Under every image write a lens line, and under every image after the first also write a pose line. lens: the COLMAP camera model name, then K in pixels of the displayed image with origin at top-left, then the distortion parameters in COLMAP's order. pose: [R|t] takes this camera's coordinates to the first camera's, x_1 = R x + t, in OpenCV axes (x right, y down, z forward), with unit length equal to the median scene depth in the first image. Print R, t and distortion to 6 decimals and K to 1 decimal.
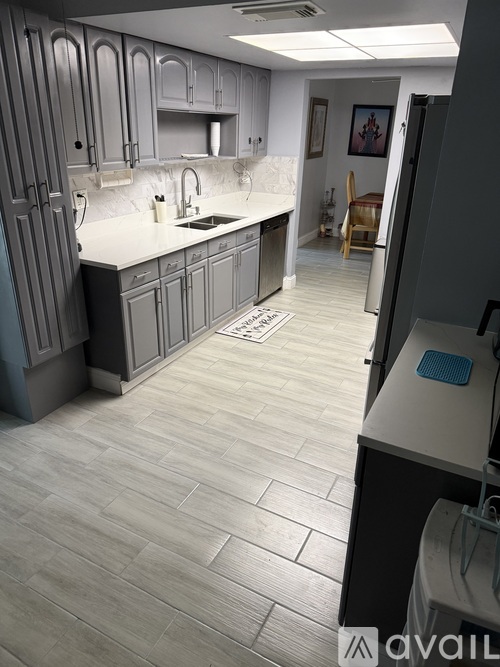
lens RADIAL K [[471.2, 0, 248.1], [0, 471.2, 336.4], [0, 0, 1]] dist [0.047340, -0.000429]
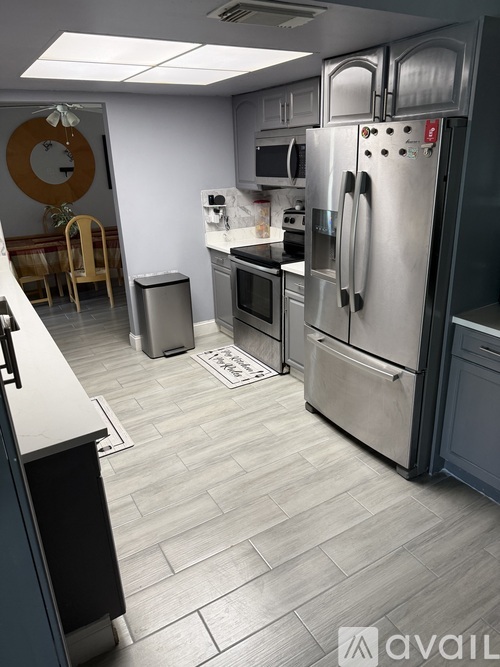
lens RADIAL K [[471.2, 0, 249.6], [0, 471.2, 326.2], [0, 0, 1]] dist [0.047340, -0.000429]
pose [[0.511489, -0.335656, 0.791021, -0.400471], [0.395539, 0.909197, 0.130039, -0.178685], [-0.762842, 0.246366, 0.597809, 0.374084]]
